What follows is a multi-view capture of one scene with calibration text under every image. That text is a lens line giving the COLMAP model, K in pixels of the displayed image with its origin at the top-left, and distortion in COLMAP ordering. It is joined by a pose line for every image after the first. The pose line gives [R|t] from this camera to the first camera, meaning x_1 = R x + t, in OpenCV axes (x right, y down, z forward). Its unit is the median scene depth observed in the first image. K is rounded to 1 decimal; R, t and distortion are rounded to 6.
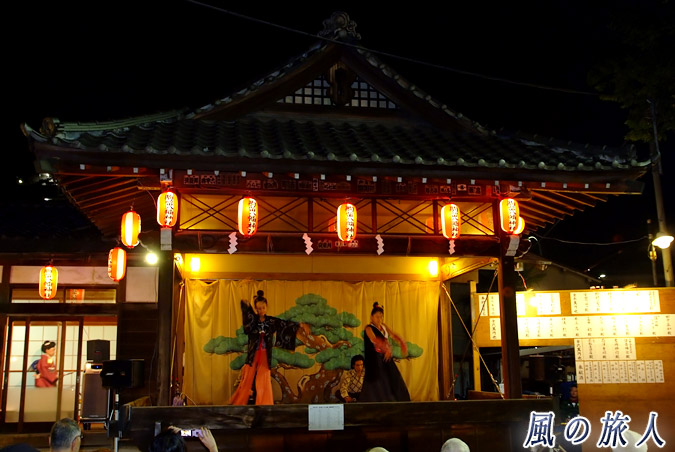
lens RADIAL K [[708.1, 0, 309.0], [0, 708.1, 225.2], [0, 0, 1]] dist [-0.029156, 0.016269]
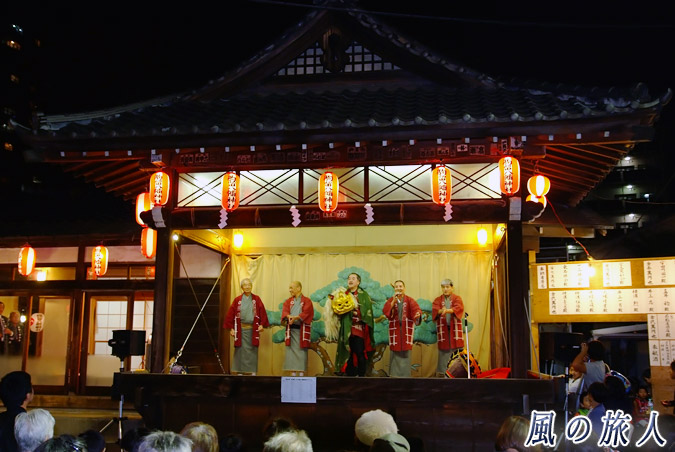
lens RADIAL K [[708.1, 0, 309.0], [0, 708.1, 225.2], [0, 0, 1]] dist [-0.029156, 0.016269]
pose [[0.946328, -0.036153, -0.321180, 0.313953], [0.045374, 0.998744, 0.021270, 0.017741], [0.320008, -0.034702, 0.946779, 0.063052]]
